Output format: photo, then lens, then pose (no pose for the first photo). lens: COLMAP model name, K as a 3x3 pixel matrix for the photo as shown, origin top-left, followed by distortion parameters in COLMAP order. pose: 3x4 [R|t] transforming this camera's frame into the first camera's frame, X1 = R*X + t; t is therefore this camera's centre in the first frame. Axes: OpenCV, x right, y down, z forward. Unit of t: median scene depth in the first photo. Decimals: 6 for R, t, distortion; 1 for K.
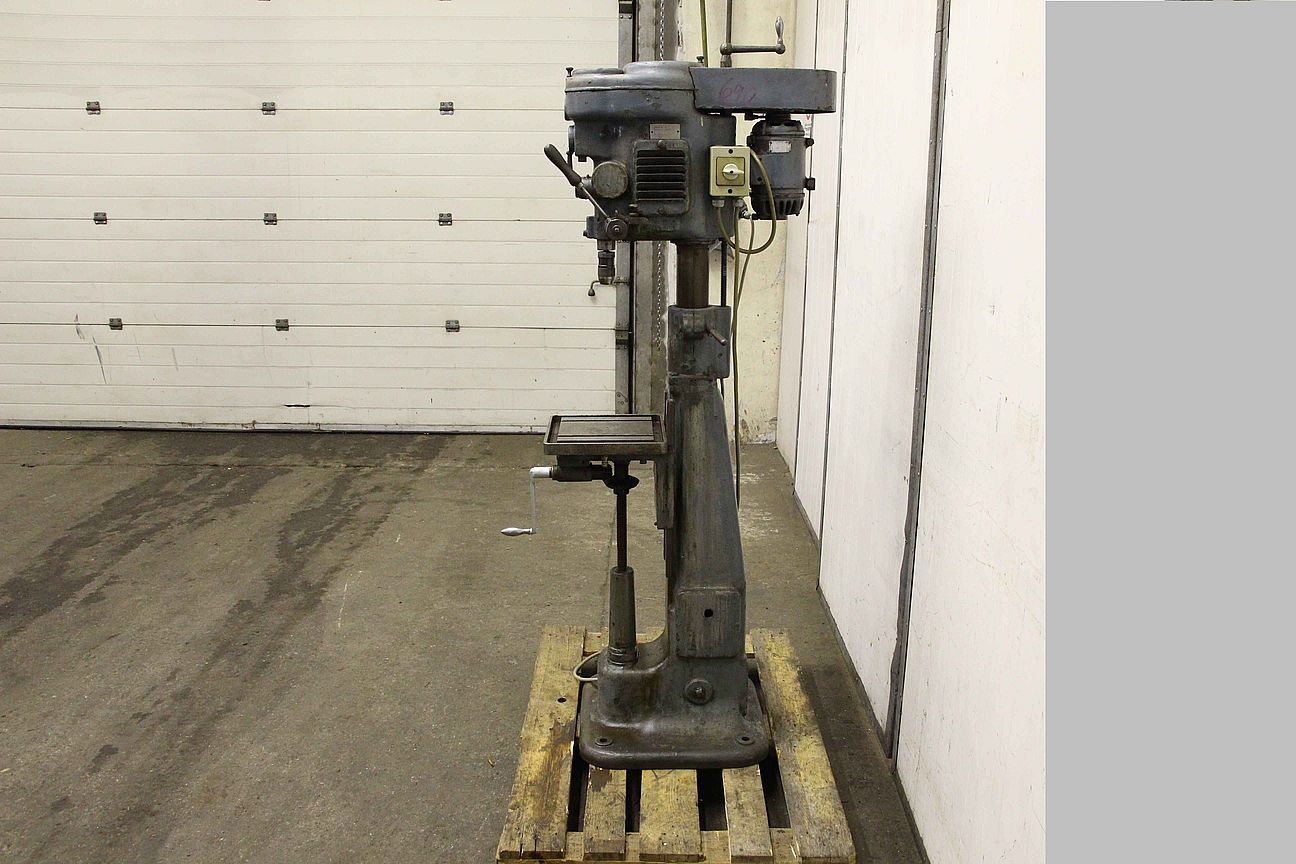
lens RADIAL K [[1159.7, 0, 648.0], [0, 1159.7, 432.0], [0, 0, 1]] dist [-0.115370, 0.210559]
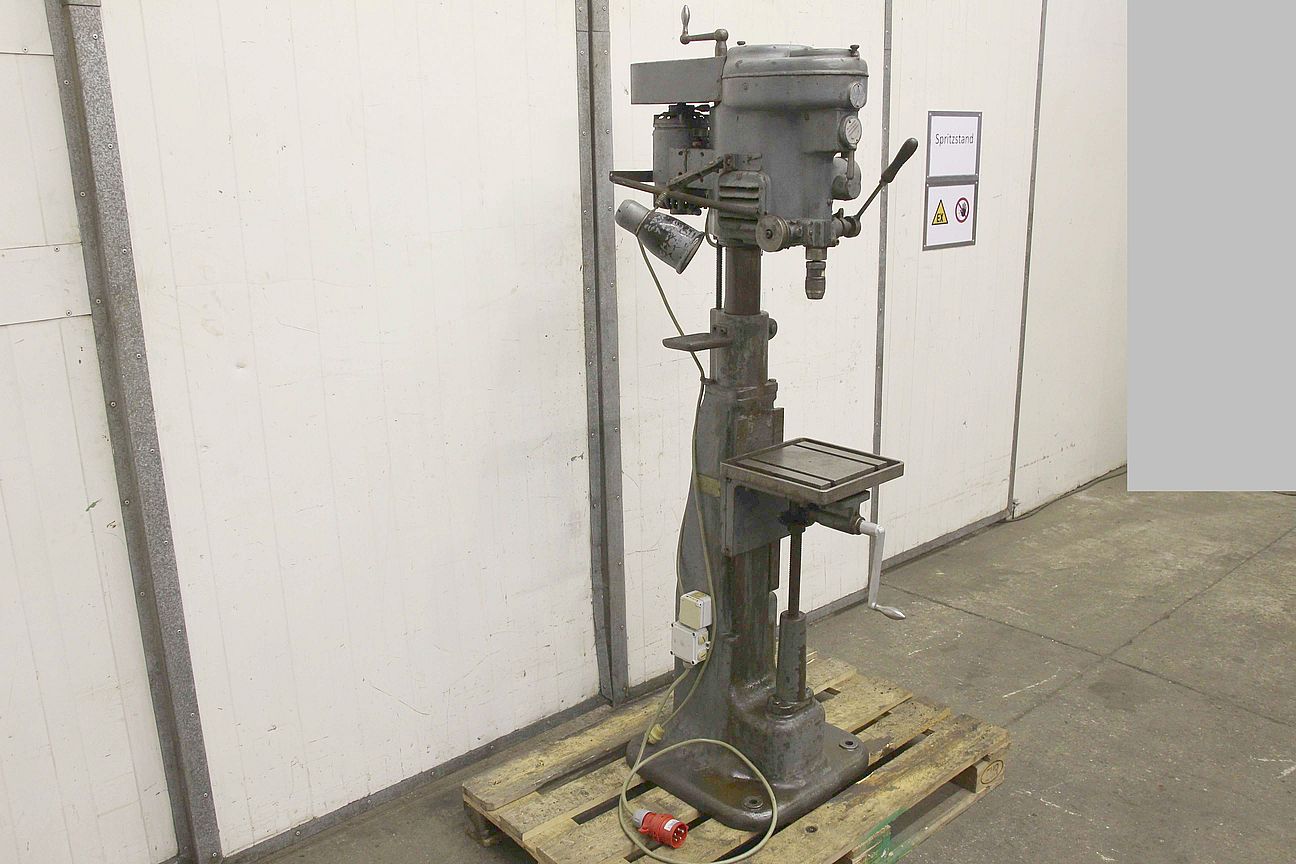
lens RADIAL K [[1083.5, 0, 648.0], [0, 1083.5, 432.0], [0, 0, 1]] dist [-0.136971, 0.159119]
pose [[-0.661946, -0.193762, 0.724074, -0.517992], [0.216597, 0.875351, 0.432256, -0.379694], [-0.717574, 0.442963, -0.537467, 1.461515]]
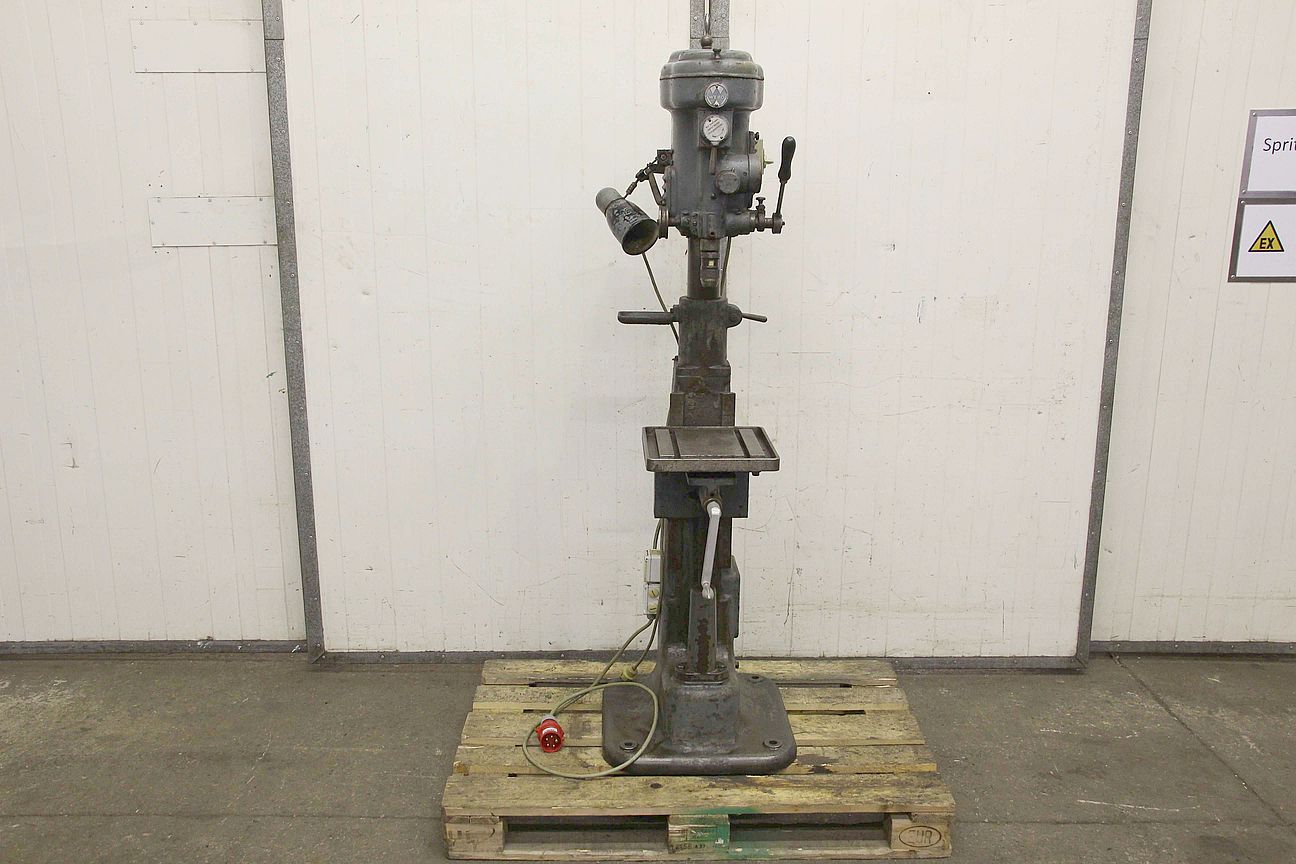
lens RADIAL K [[1159.7, 0, 648.0], [0, 1159.7, 432.0], [0, 0, 1]] dist [-0.115370, 0.210559]
pose [[-0.018566, -0.250810, 0.967858, -0.889084], [0.269849, 0.930845, 0.246394, -0.235339], [-0.962724, 0.265750, 0.050398, 0.964420]]
